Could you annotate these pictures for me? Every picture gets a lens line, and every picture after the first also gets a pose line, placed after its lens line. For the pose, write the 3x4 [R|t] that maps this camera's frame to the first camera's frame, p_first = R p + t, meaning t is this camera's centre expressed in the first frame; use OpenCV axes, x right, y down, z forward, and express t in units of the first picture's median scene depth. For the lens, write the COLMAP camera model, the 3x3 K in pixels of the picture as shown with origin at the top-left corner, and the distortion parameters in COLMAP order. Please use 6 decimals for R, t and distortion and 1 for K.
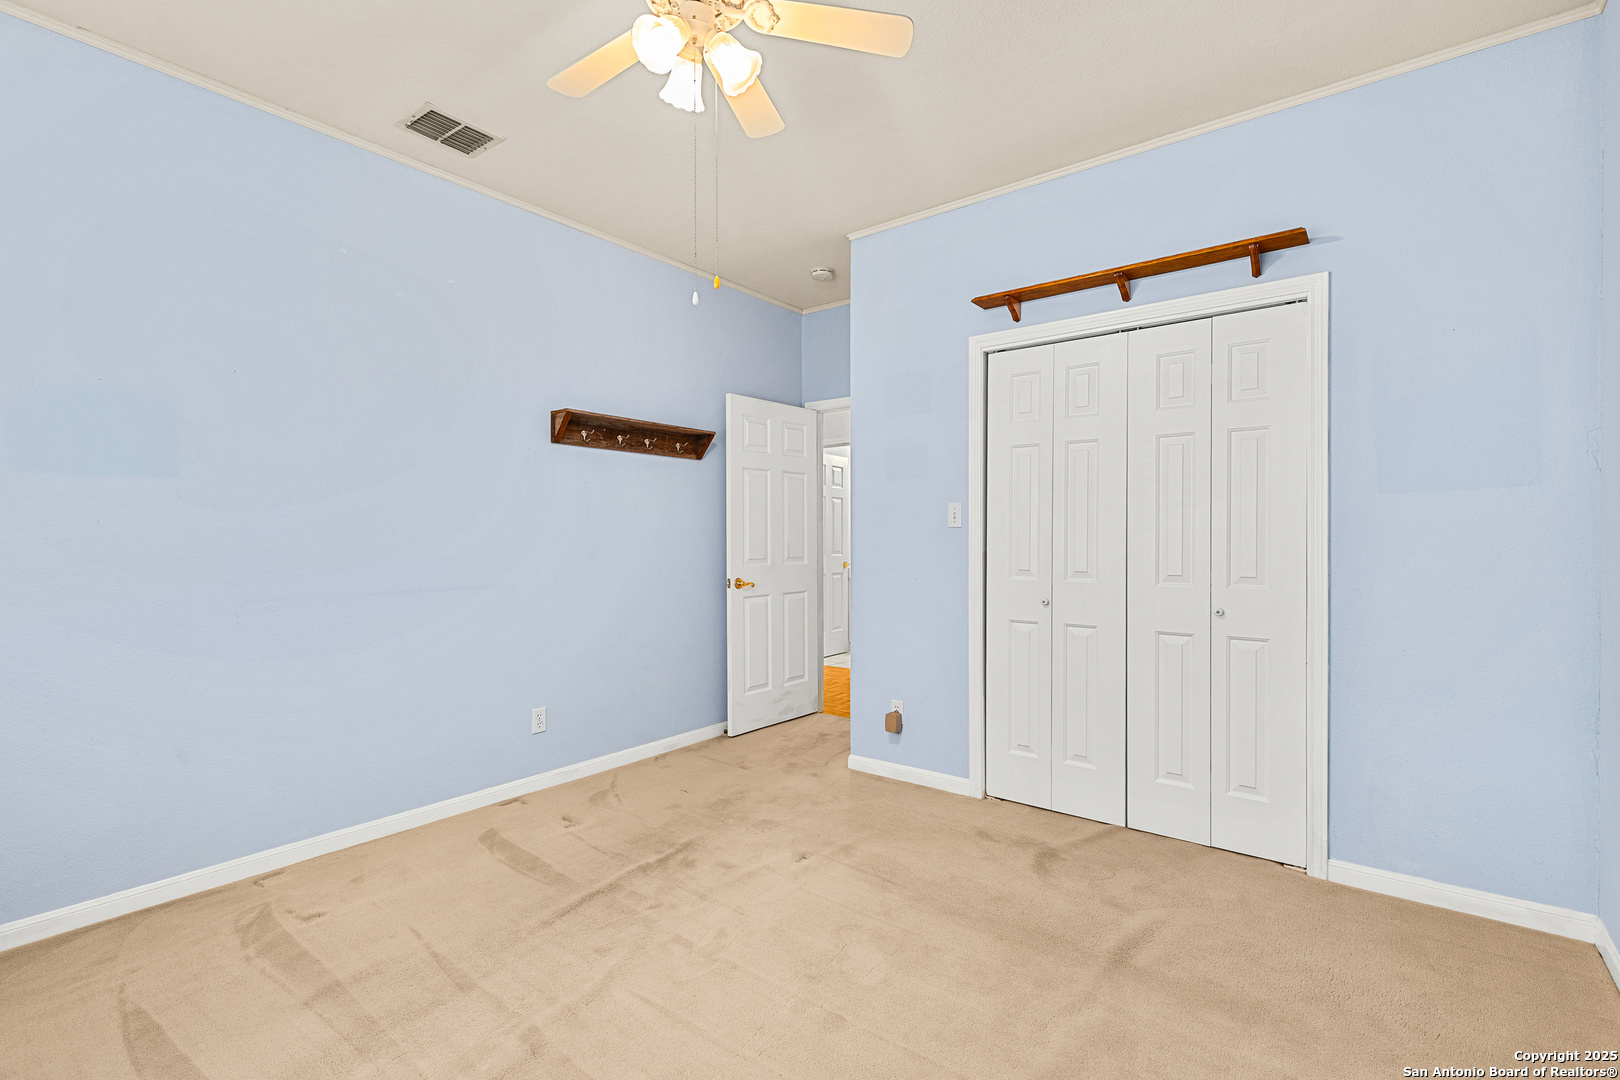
lens RADIAL K [[731.4, 0, 813.7], [0, 731.4, 534.1], [0, 0, 1]] dist [0.004150, -0.000161]
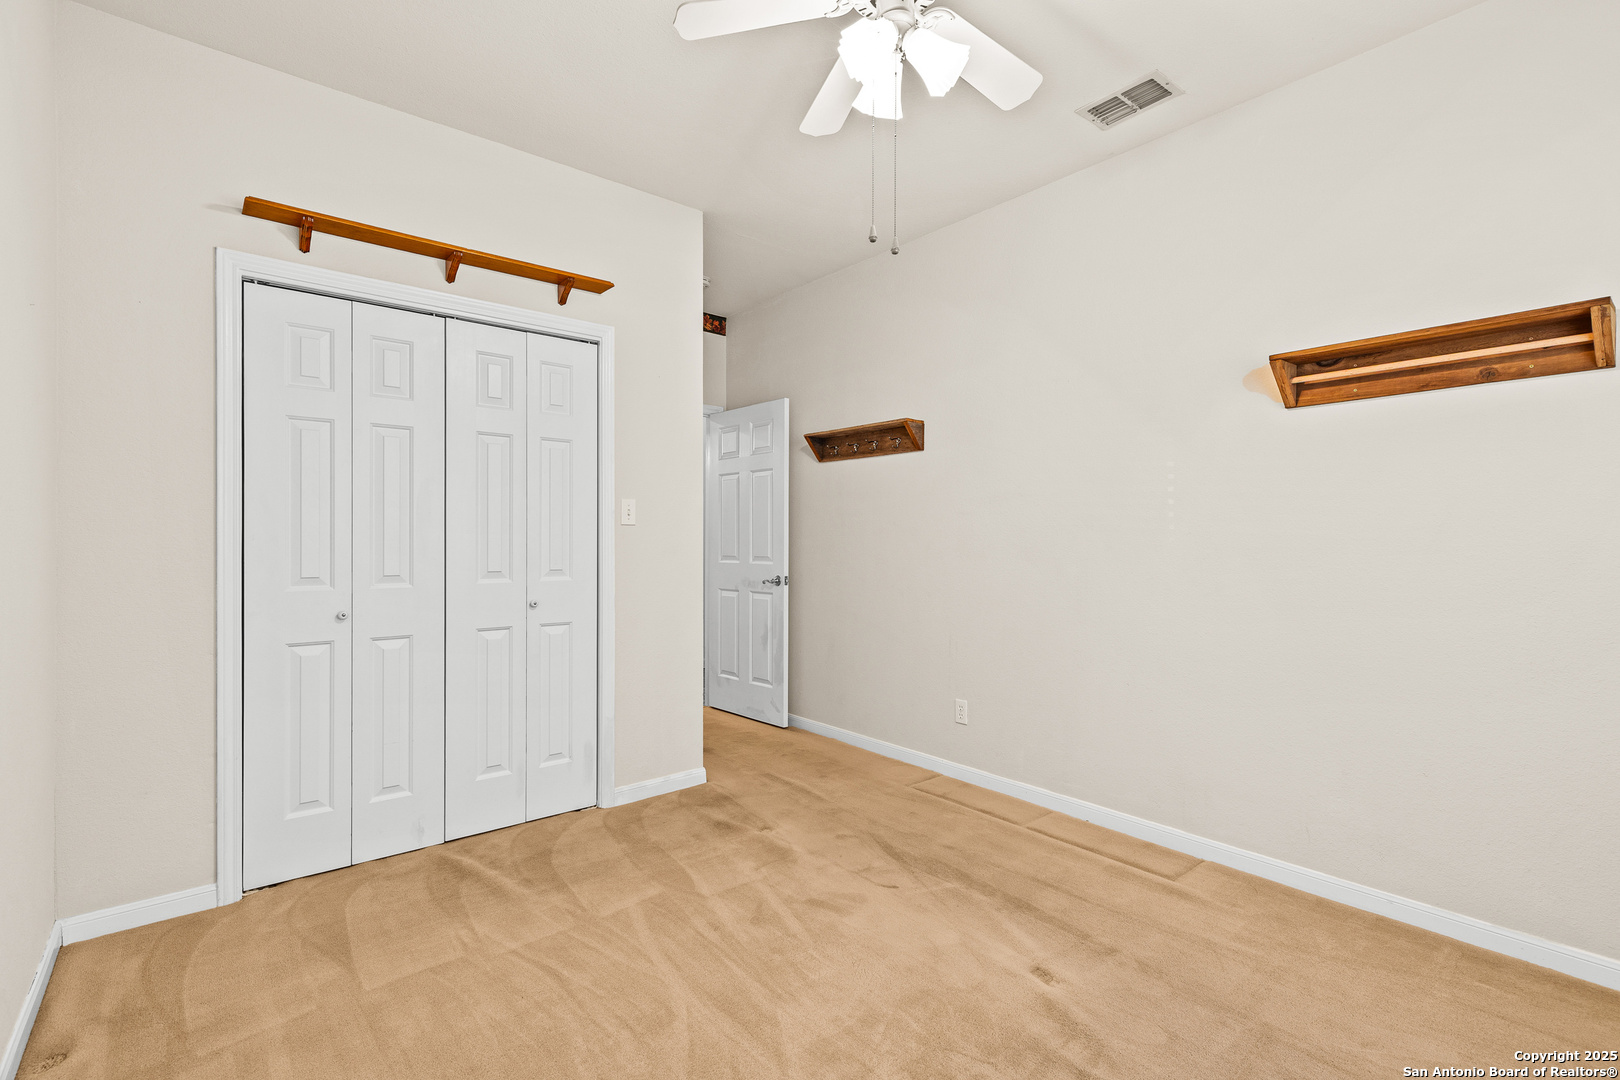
lens RADIAL K [[738.5, 0, 820.0], [0, 738.5, 537.2], [0, 0, 1]] dist [0.005924, 0.000120]
pose [[0.220666, -0.003031, 0.975345, -0.416909], [-0.007485, 0.999960, 0.004800, 0.000112], [-0.975321, -0.008360, 0.220634, 0.343860]]
